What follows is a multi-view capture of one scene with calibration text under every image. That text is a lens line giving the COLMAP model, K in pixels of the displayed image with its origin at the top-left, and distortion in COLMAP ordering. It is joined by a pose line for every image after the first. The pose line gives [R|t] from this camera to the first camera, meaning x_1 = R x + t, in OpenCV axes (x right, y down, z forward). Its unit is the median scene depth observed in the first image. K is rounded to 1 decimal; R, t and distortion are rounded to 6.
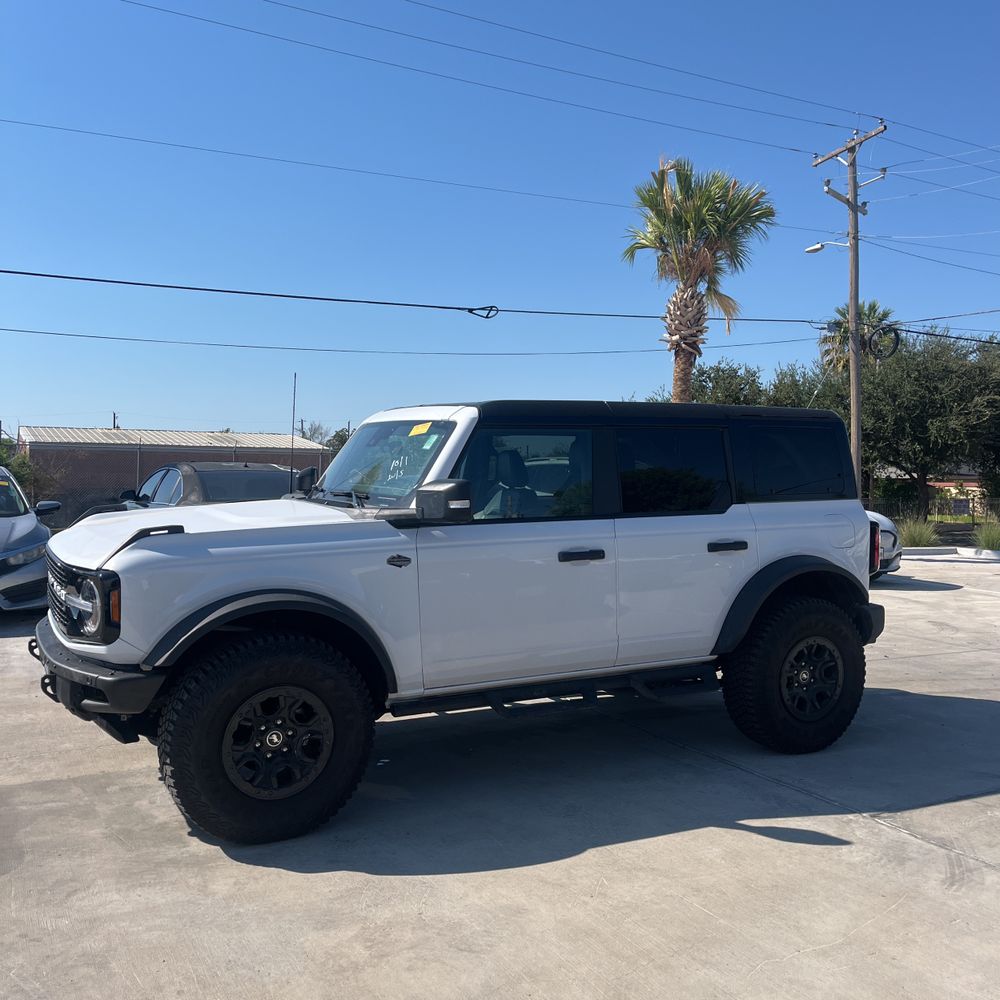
lens RADIAL K [[1004.3, 0, 497.5], [0, 1004.3, 506.5], [0, 0, 1]] dist [0.031416, 0.000000]
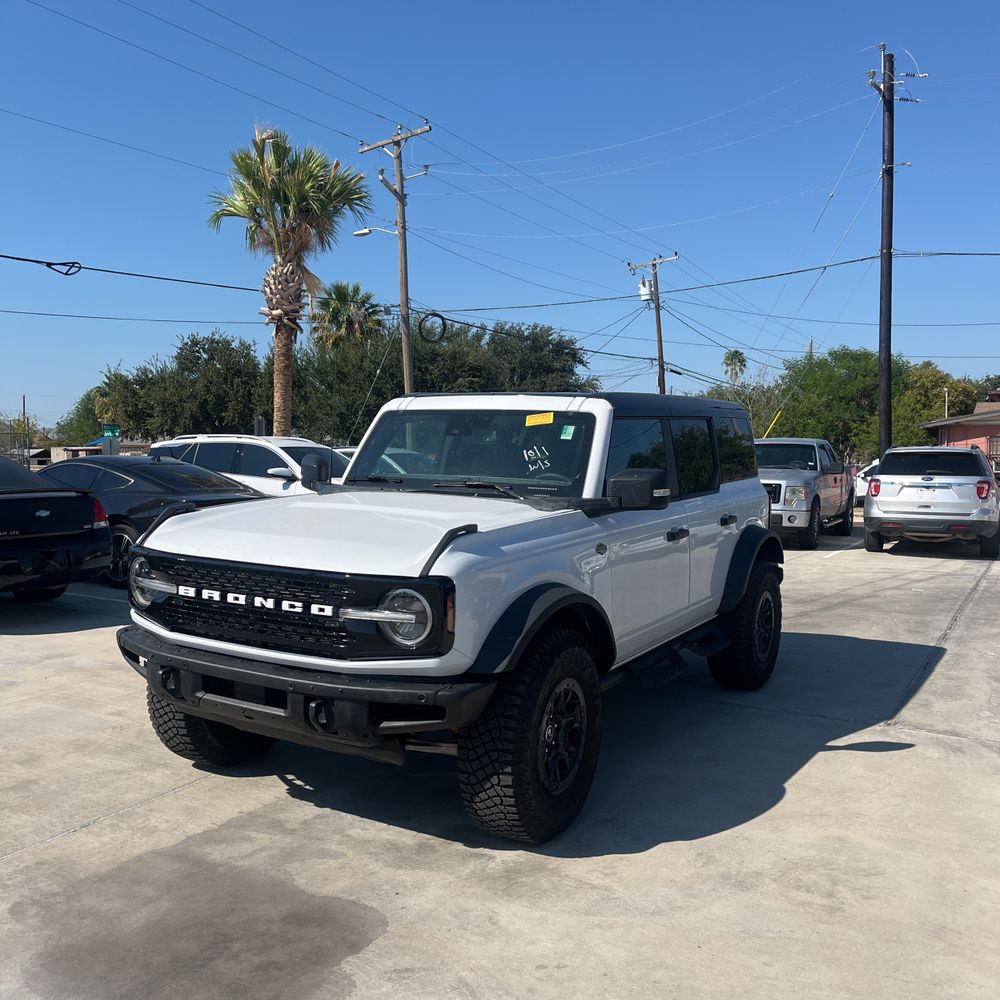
lens RADIAL K [[1004.3, 0, 502.9], [0, 1004.3, 509.6], [0, 0, 1]] dist [0.031416, 0.000000]
pose [[0.851338, -0.039625, 0.523120, -0.160093], [0.023393, 0.999019, 0.037604, -0.006078], [-0.524096, -0.019776, 0.851429, 0.037563]]
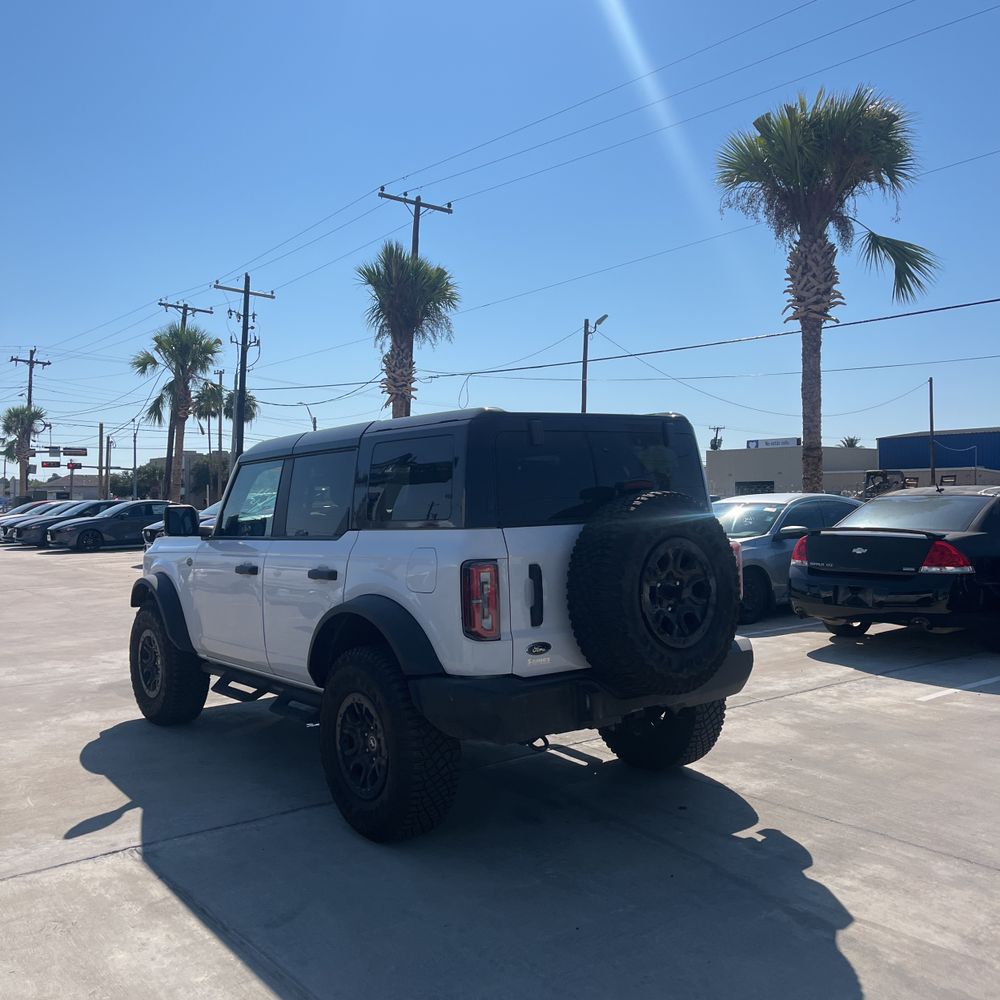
lens RADIAL K [[1004.3, 0, 490.9], [0, 1004.3, 498.0], [0, 0, 1]] dist [0.031416, 0.000000]
pose [[0.141457, -0.016527, -0.989806, 0.314296], [-0.020881, 0.999588, -0.019674, -0.004646], [0.989724, 0.023451, 0.141054, 0.270133]]
